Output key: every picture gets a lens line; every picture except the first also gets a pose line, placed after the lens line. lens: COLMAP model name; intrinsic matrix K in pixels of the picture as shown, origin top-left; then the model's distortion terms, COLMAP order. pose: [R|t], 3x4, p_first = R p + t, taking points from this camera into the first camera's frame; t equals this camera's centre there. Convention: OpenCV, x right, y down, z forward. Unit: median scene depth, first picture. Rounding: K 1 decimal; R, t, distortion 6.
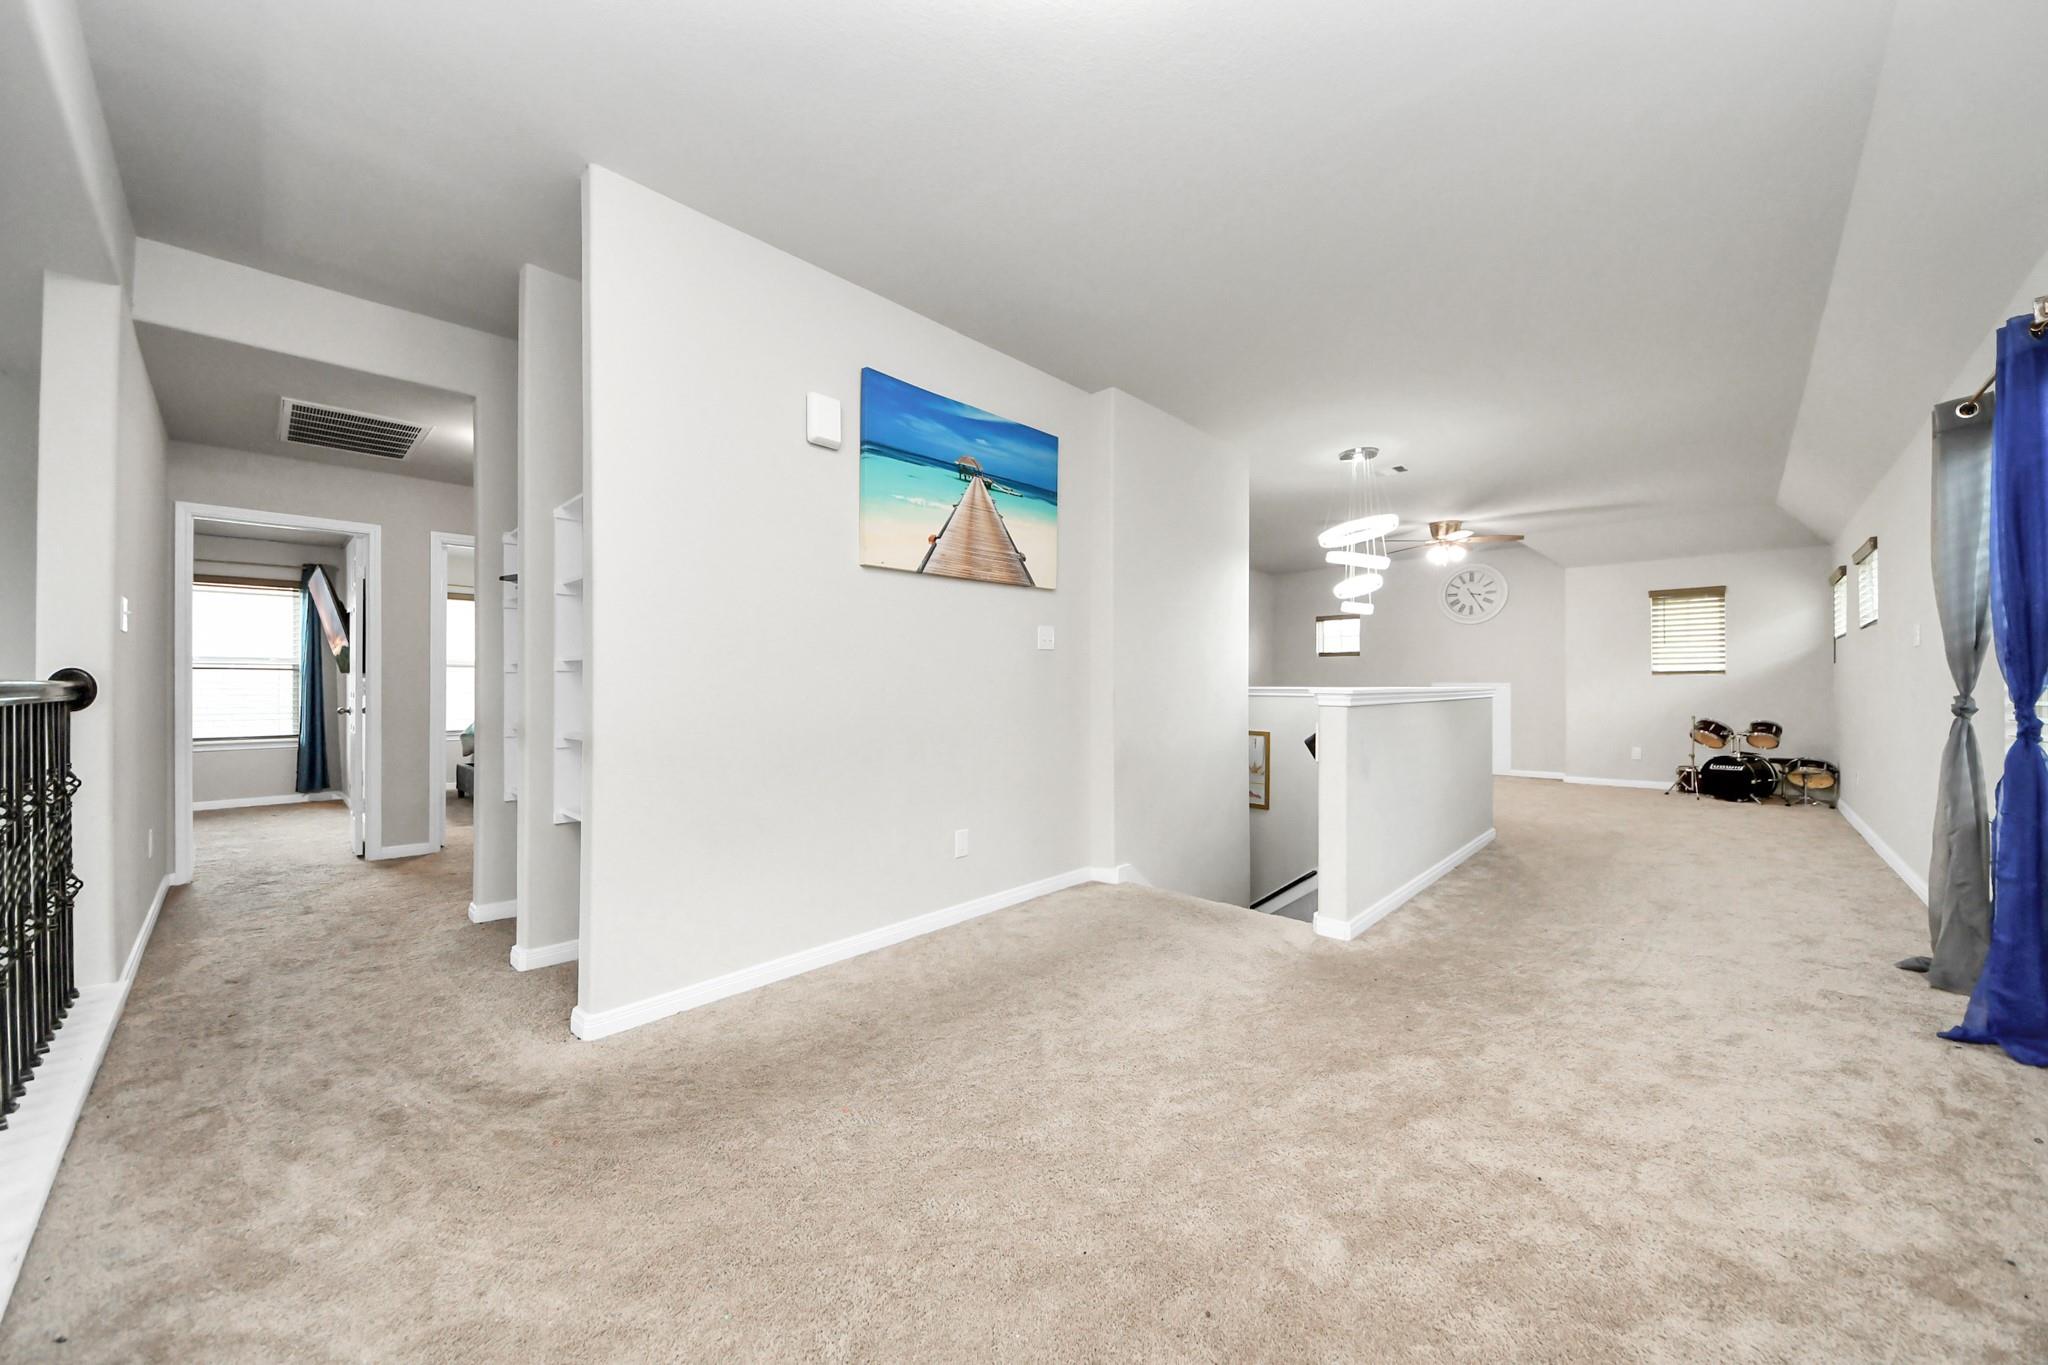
lens RADIAL K [[736.8, 0, 1003.9], [0, 736.8, 683.3], [0, 0, 1]] dist [0.012815, -0.011155]
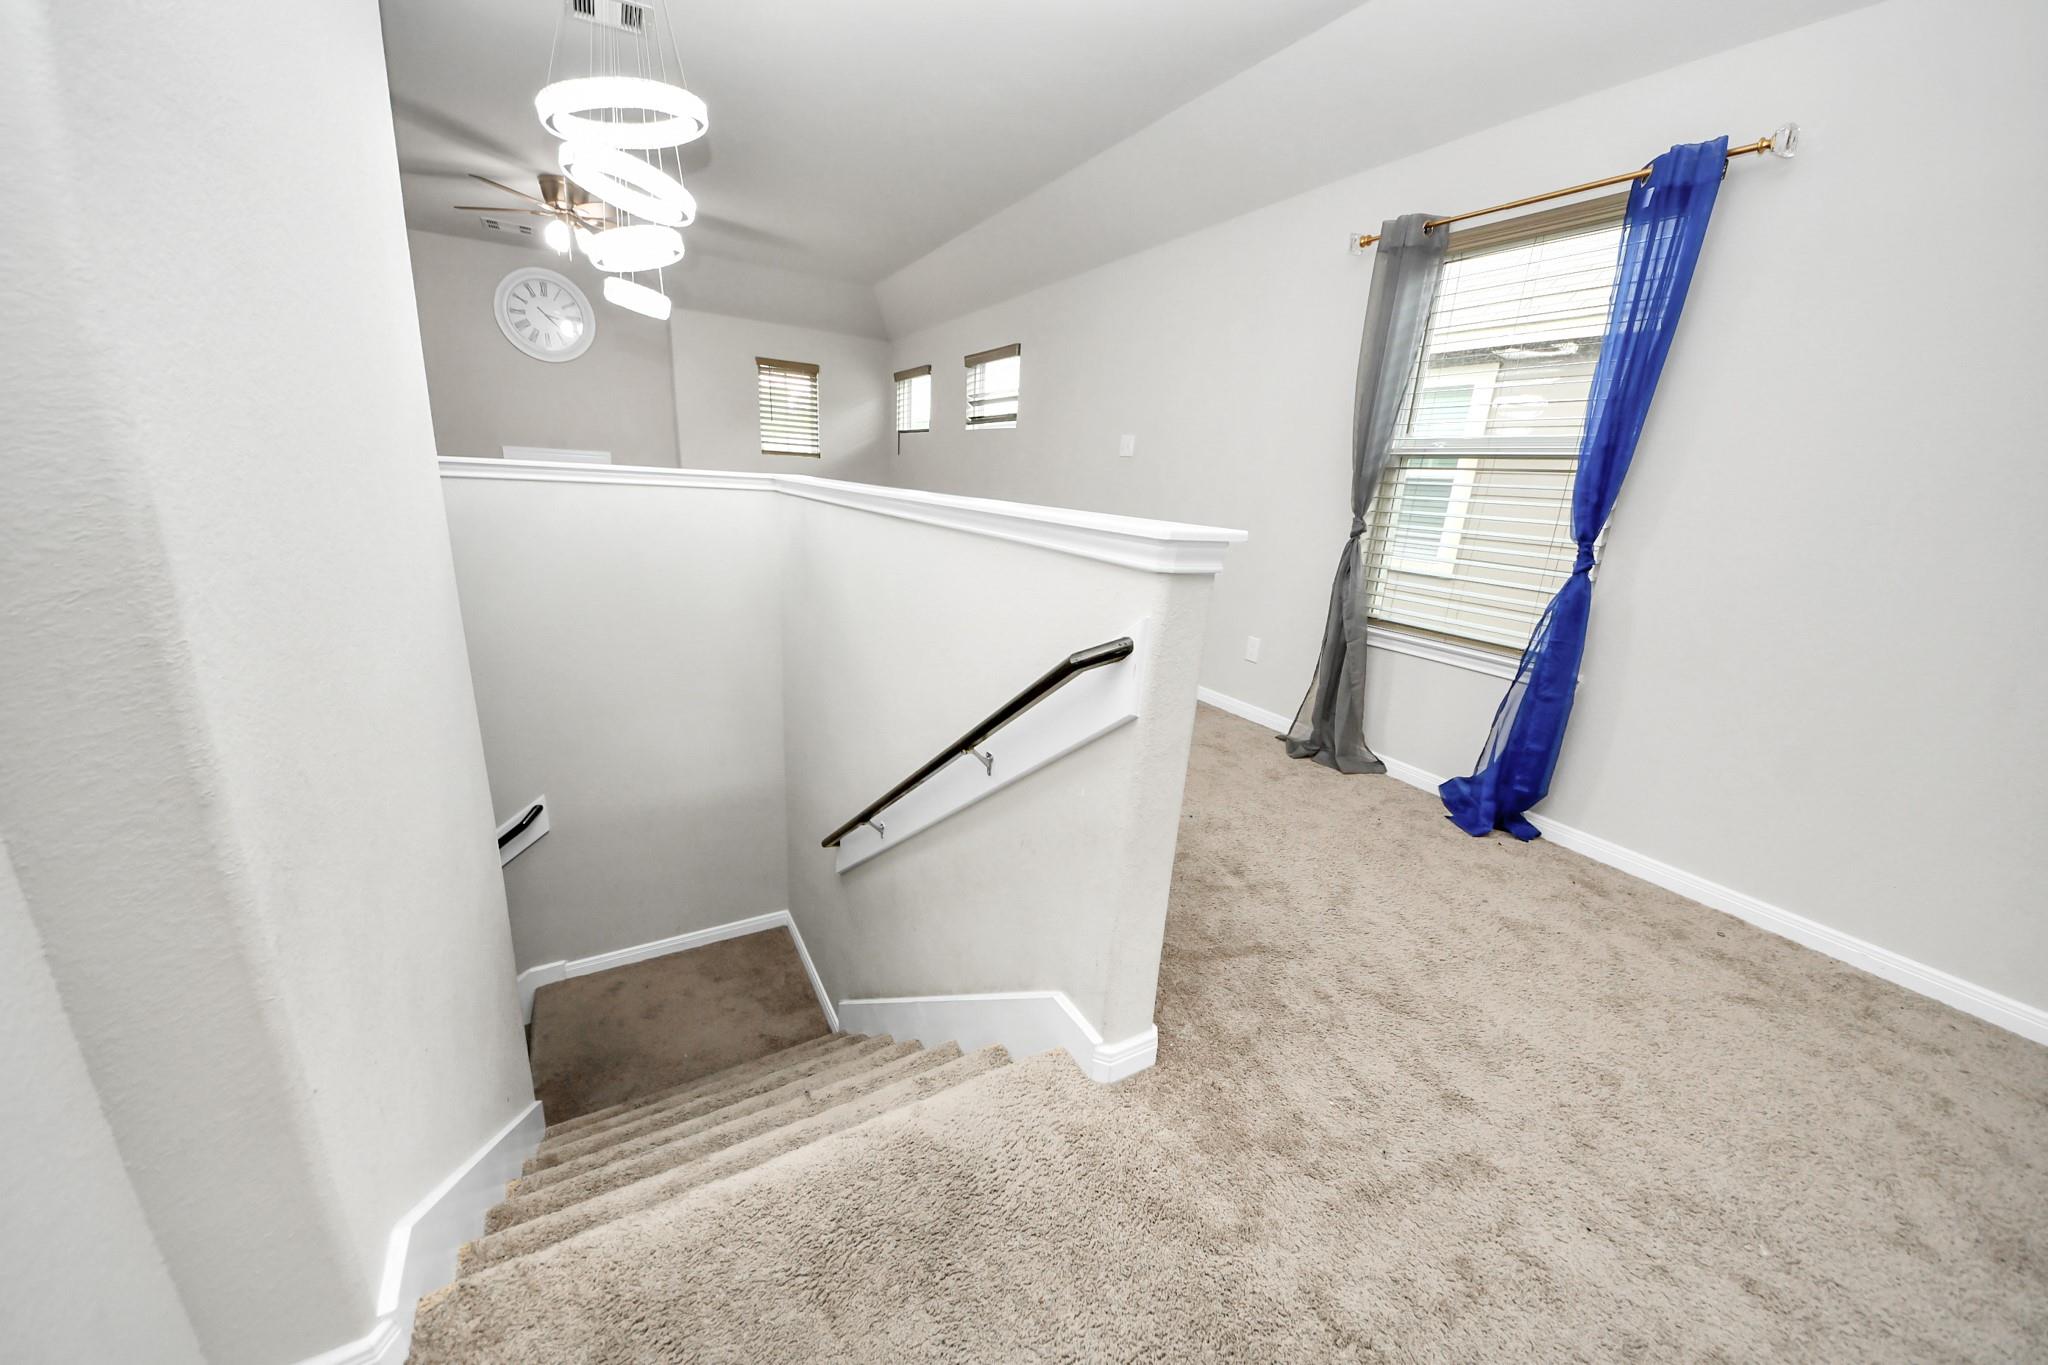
lens RADIAL K [[736.8, 0, 1003.9], [0, 736.8, 683.3], [0, 0, 1]] dist [0.012815, -0.011155]
pose [[0.266037, -0.246017, 0.932041, 0.023451], [-0.057696, 0.961087, 0.270152, -0.002755], [-0.962235, -0.125645, 0.241491, 0.447653]]
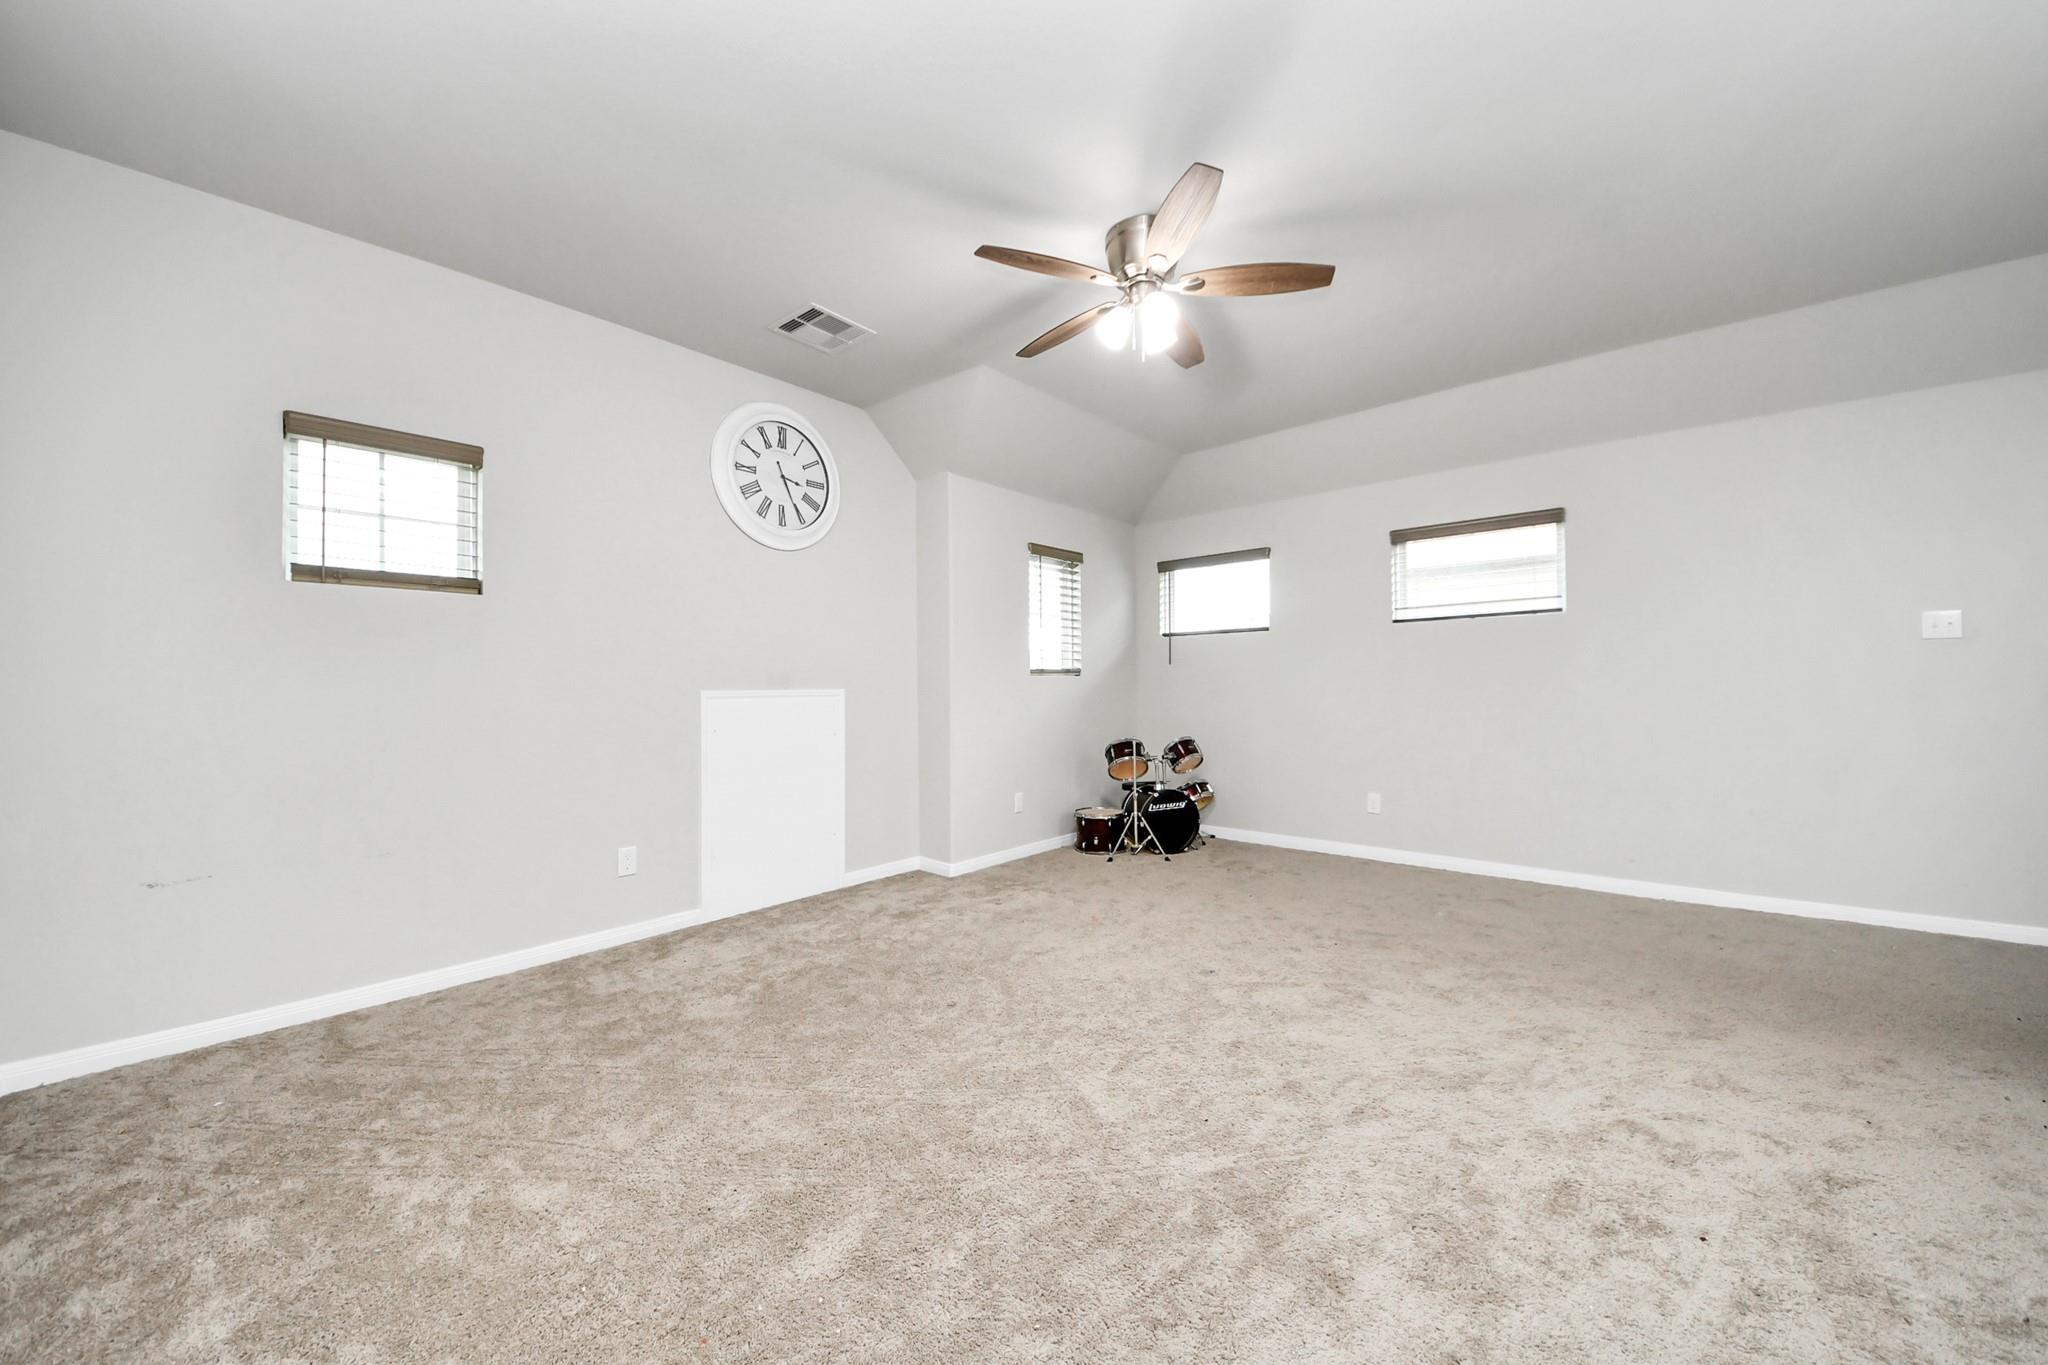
lens RADIAL K [[736.8, 0, 1003.9], [0, 736.8, 683.3], [0, 0, 1]] dist [0.012815, -0.011155]
pose [[-0.027933, 0.007138, 0.999584, 0.246111], [0.006037, 0.999957, -0.006972, 0.000414], [-0.999592, 0.005840, -0.027975, 1.042797]]
